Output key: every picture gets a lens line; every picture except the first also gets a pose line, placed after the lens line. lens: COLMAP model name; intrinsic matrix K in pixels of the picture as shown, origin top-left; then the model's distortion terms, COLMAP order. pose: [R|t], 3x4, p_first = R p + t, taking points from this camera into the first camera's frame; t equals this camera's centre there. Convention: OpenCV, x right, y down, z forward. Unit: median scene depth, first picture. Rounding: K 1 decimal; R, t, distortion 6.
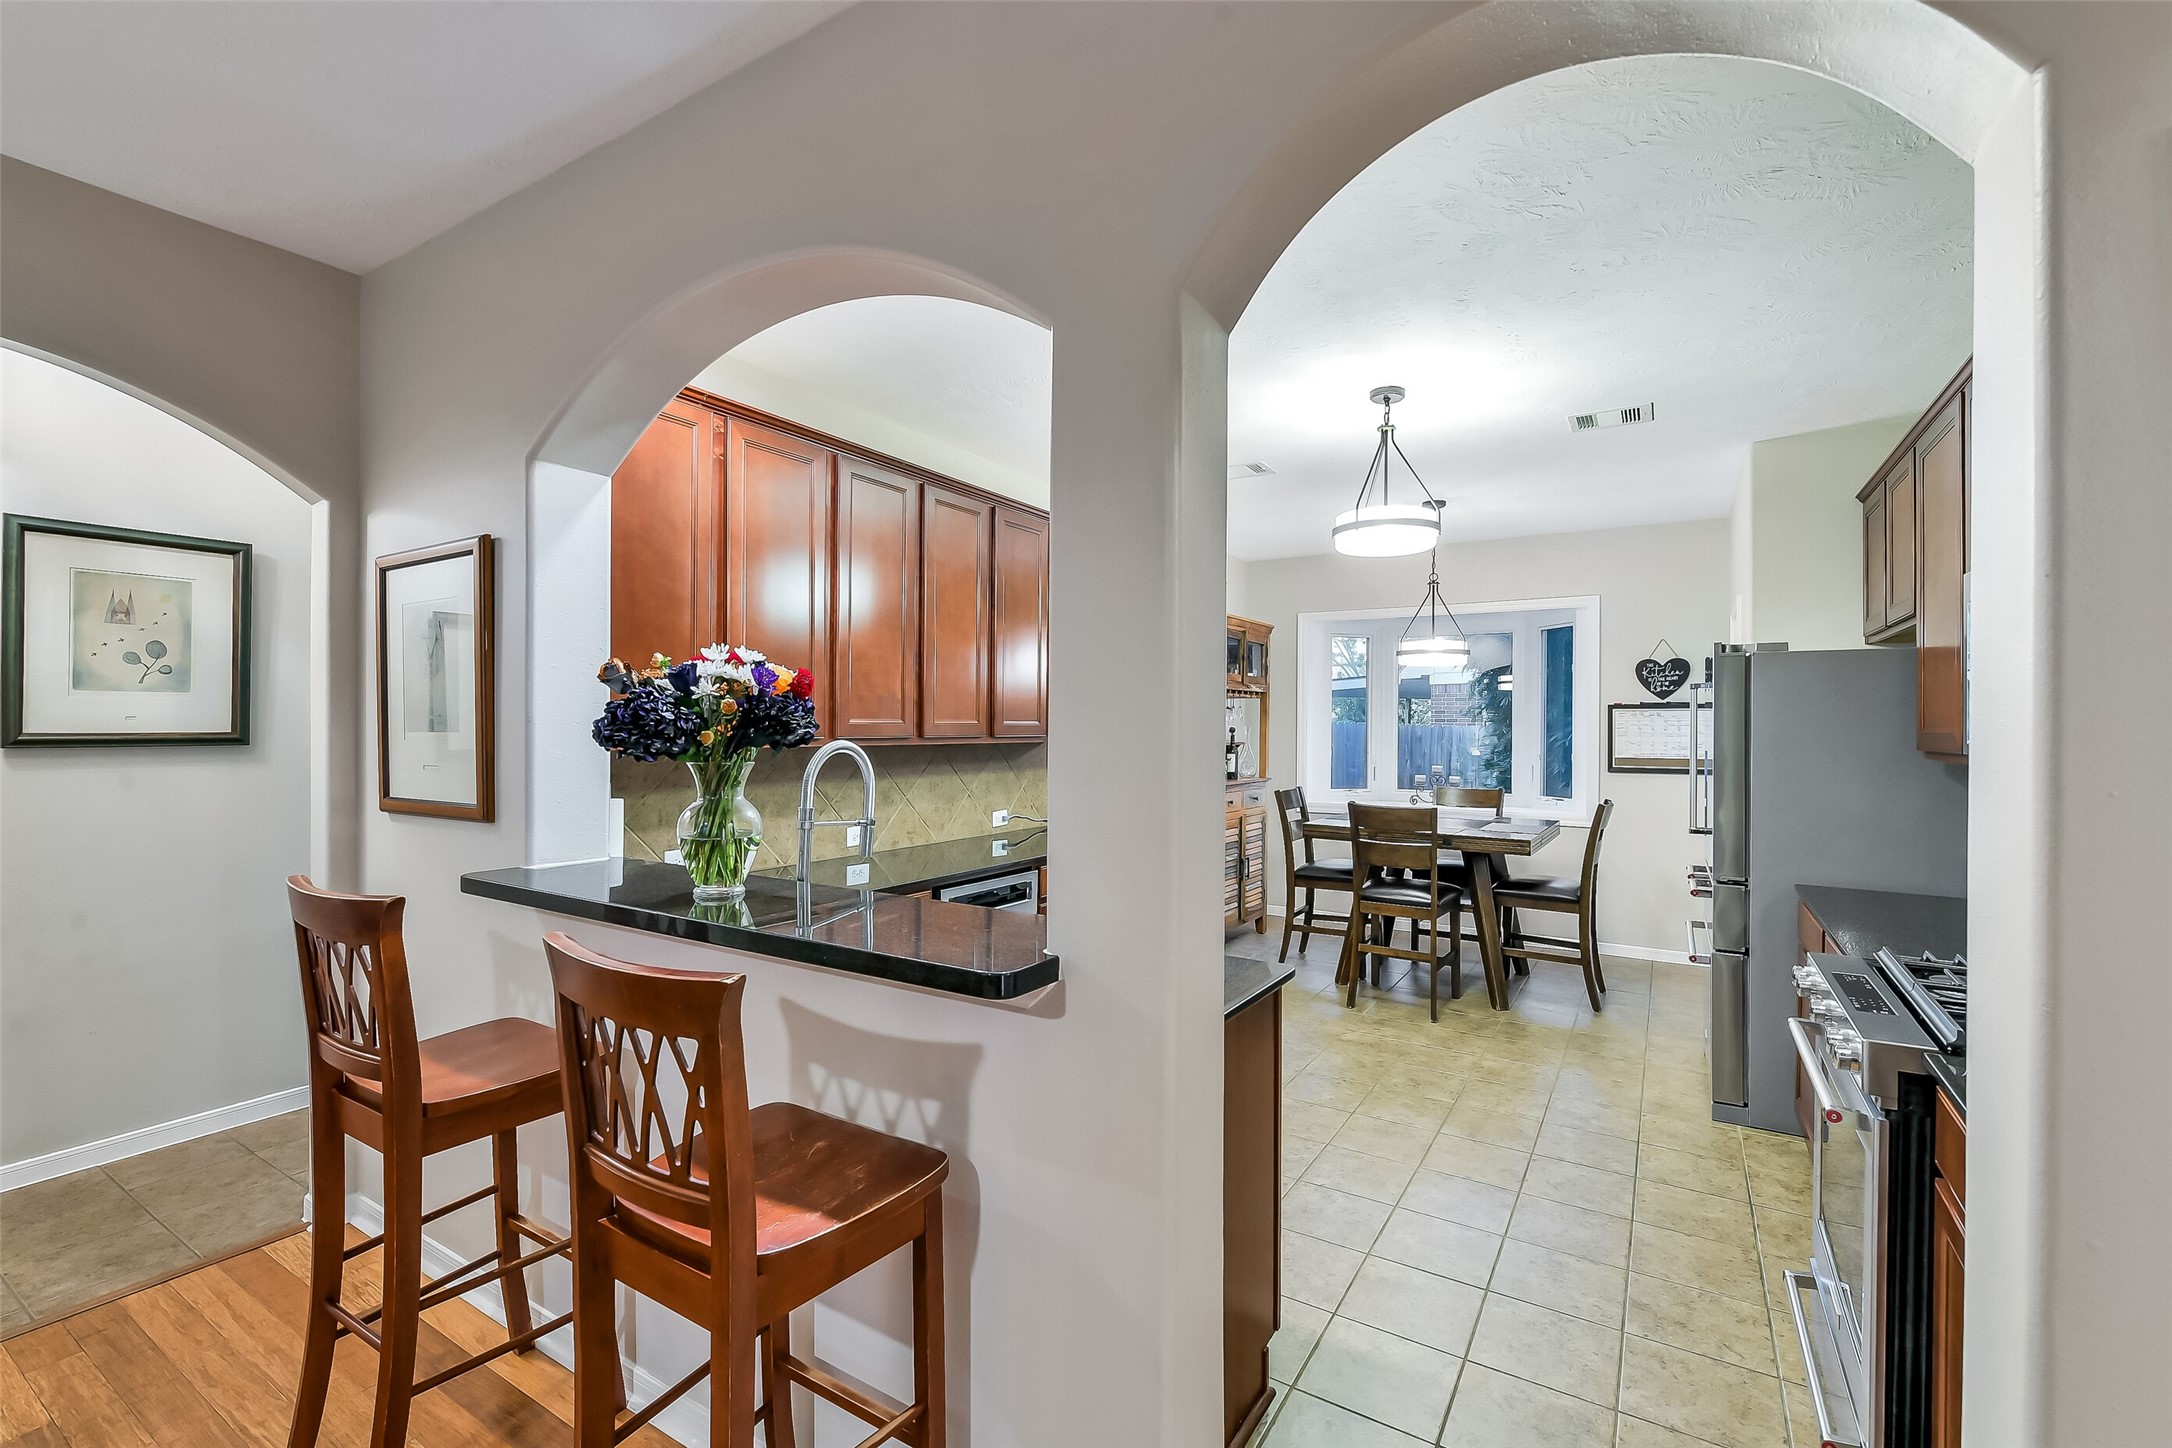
lens RADIAL K [[943.4, 0, 1084.6], [0, 943.4, 720.4], [0, 0, 1]] dist [0.004542, -0.004759]
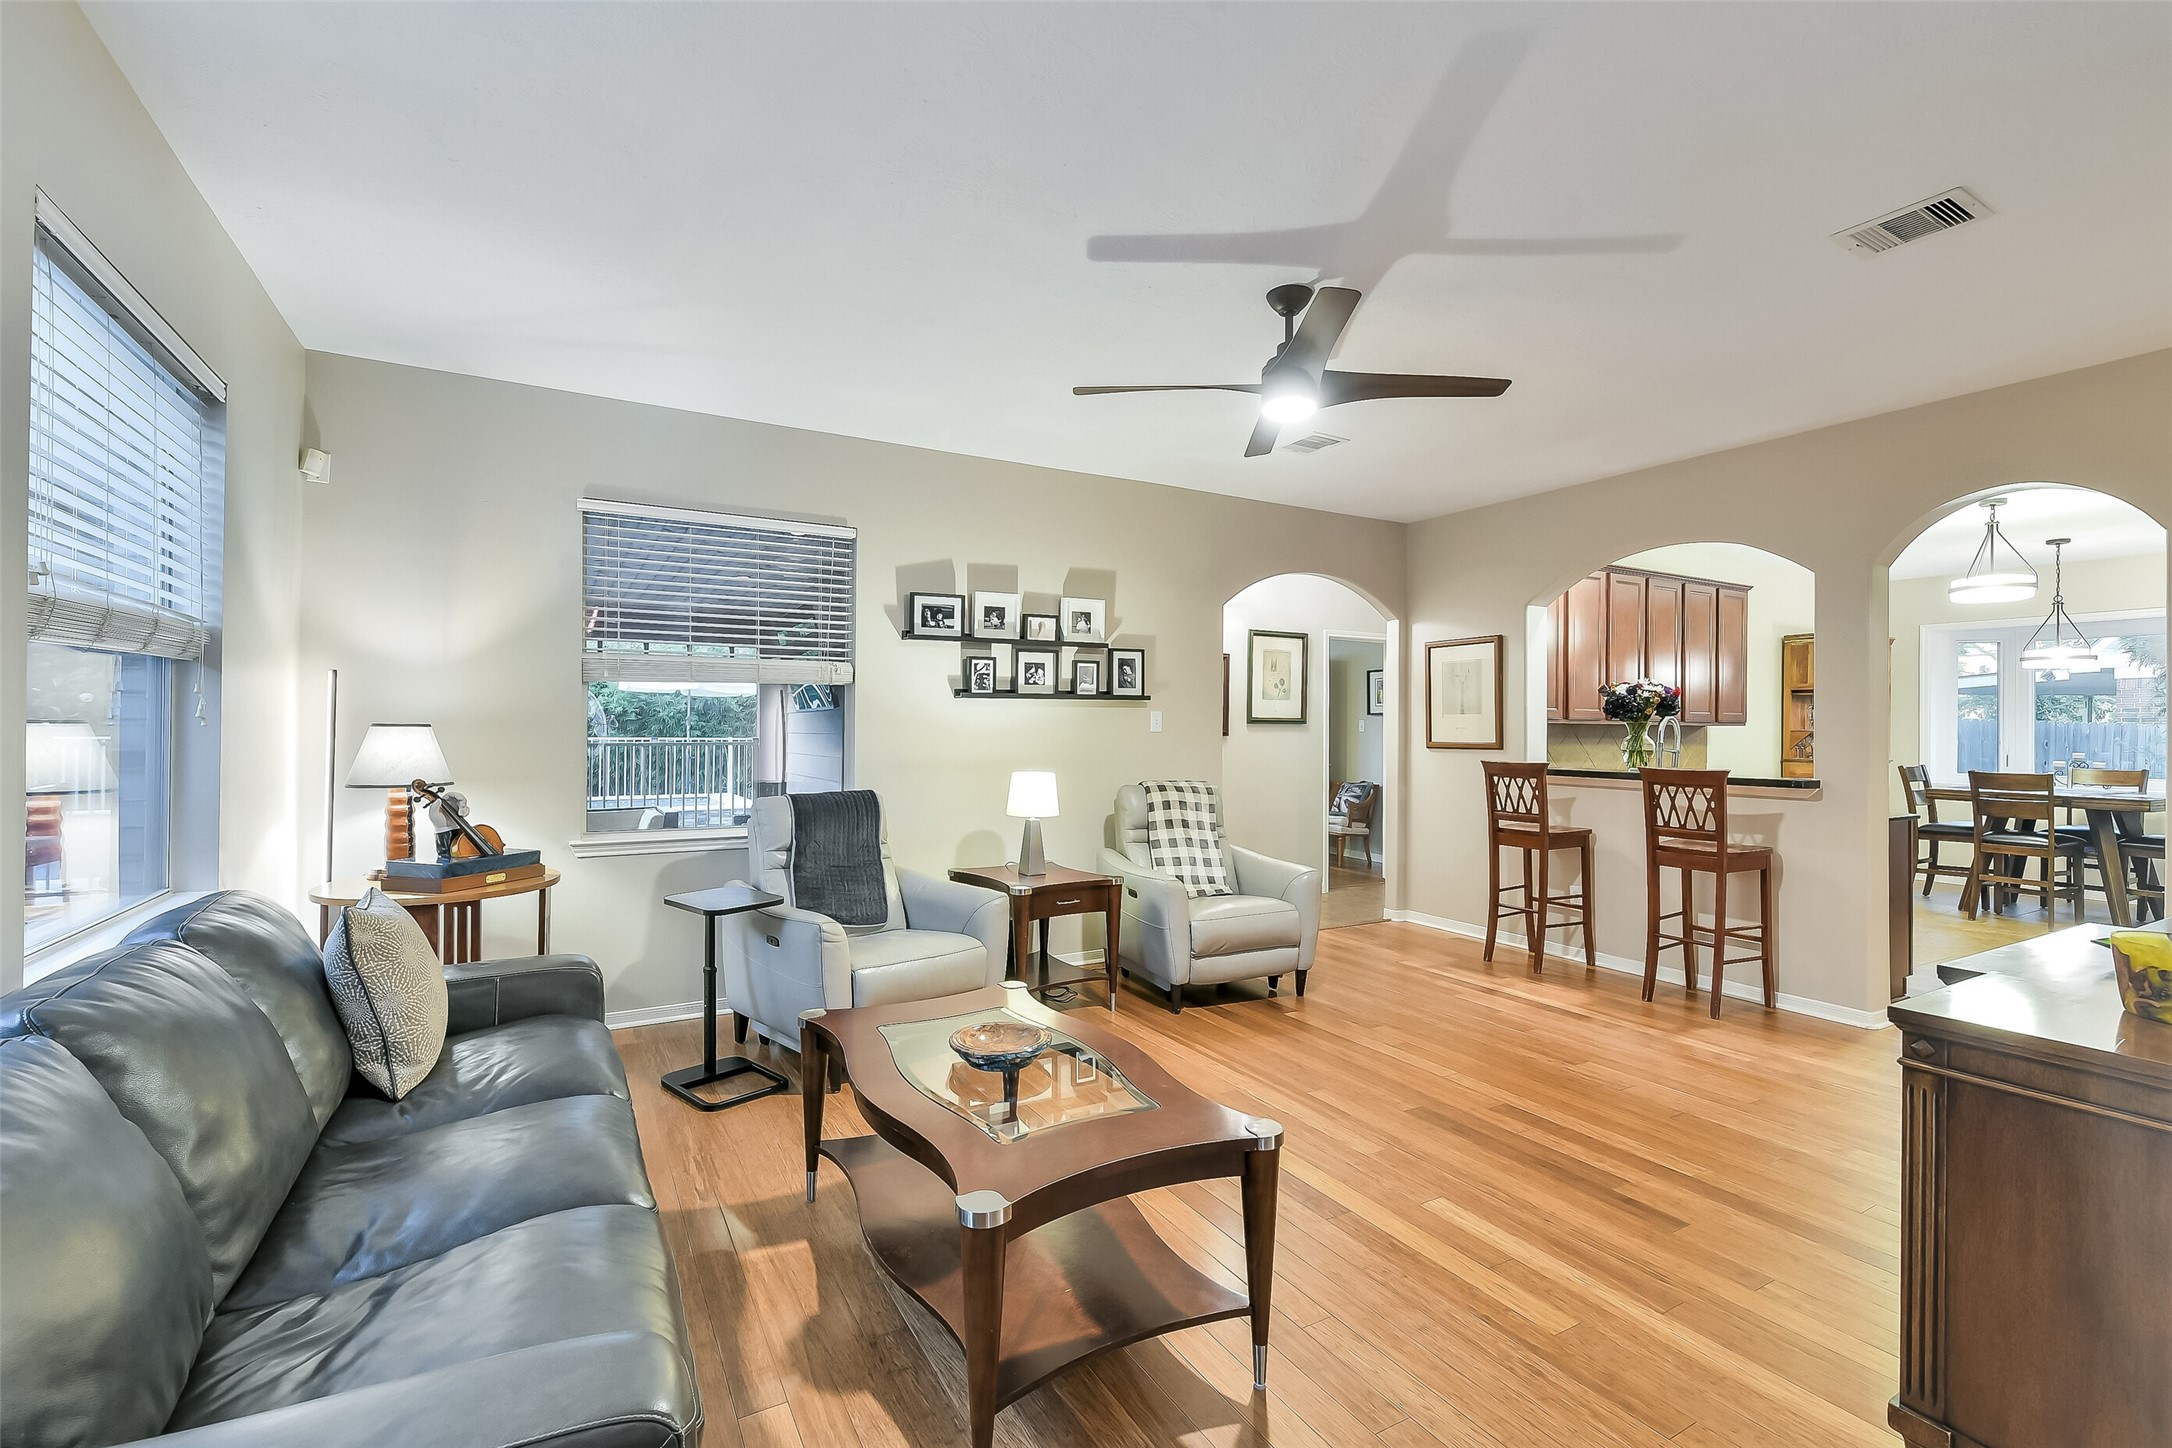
lens RADIAL K [[943.4, 0, 1086.1], [0, 943.4, 719.8], [0, 0, 1]] dist [0.004542, -0.004759]
pose [[0.876573, -0.003260, -0.481257, -0.193983], [-0.000234, 0.999974, -0.007200, 0.023523], [0.481268, 0.006424, 0.876550, -0.860165]]
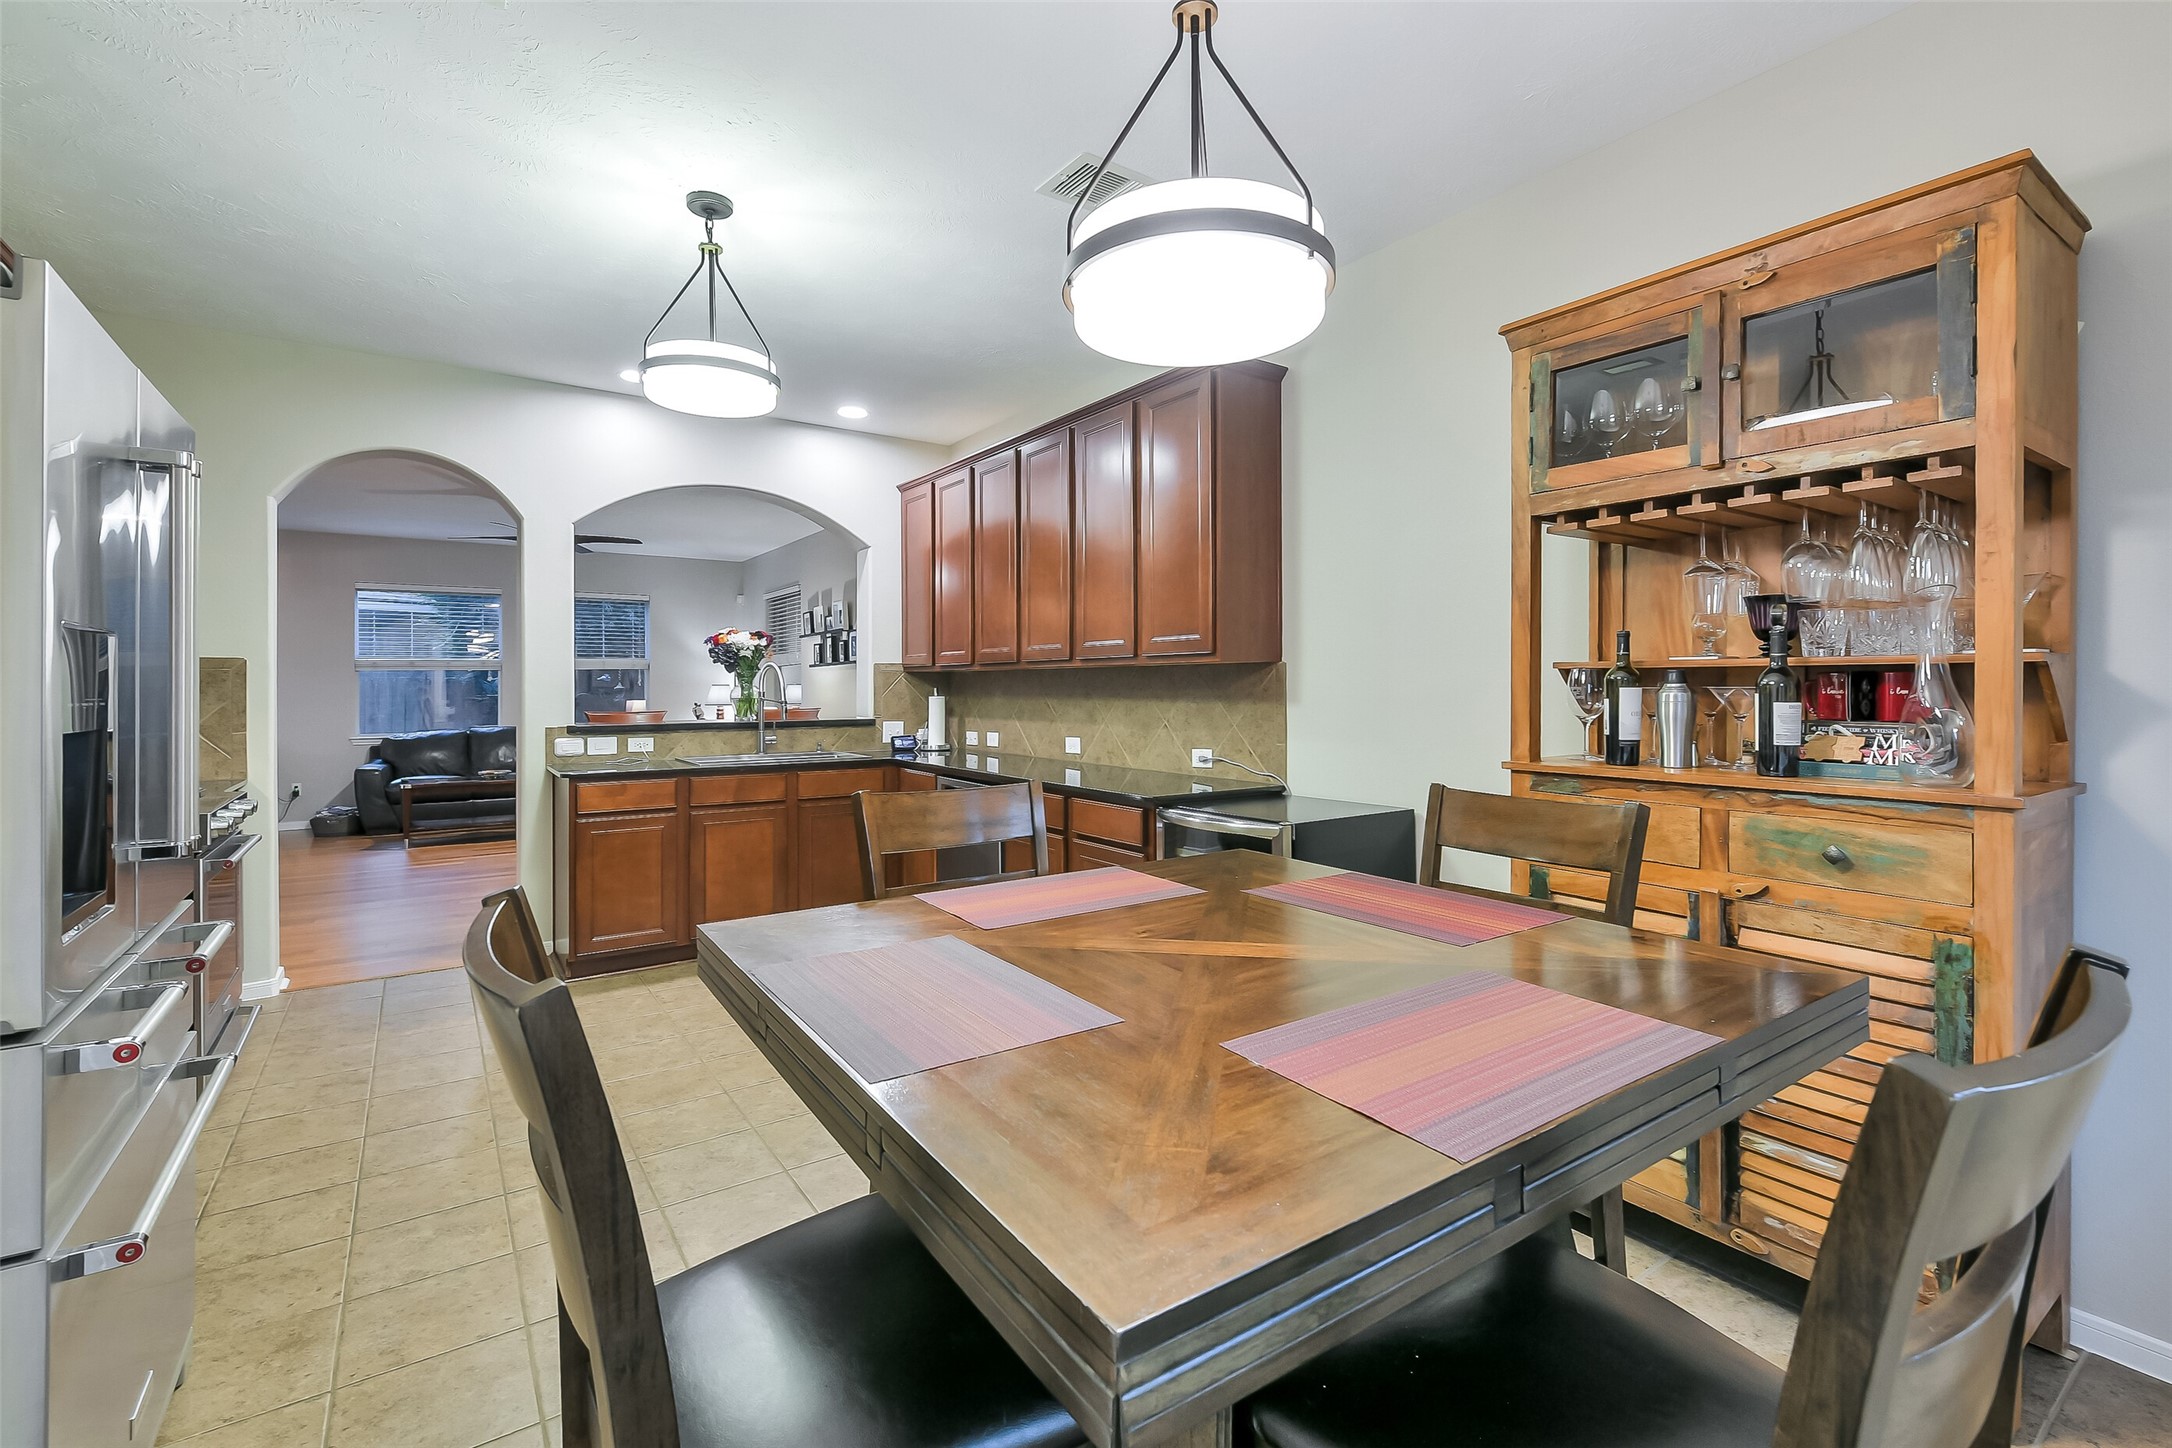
lens RADIAL K [[943.4, 0, 1105.1], [0, 943.4, 688.8], [0, 0, 1]] dist [0.004542, -0.004759]
pose [[-0.380667, -0.002839, -0.924708, 0.708666], [0.004571, 0.999977, -0.004952, 0.046808], [0.924701, -0.006112, -0.380645, 1.238175]]
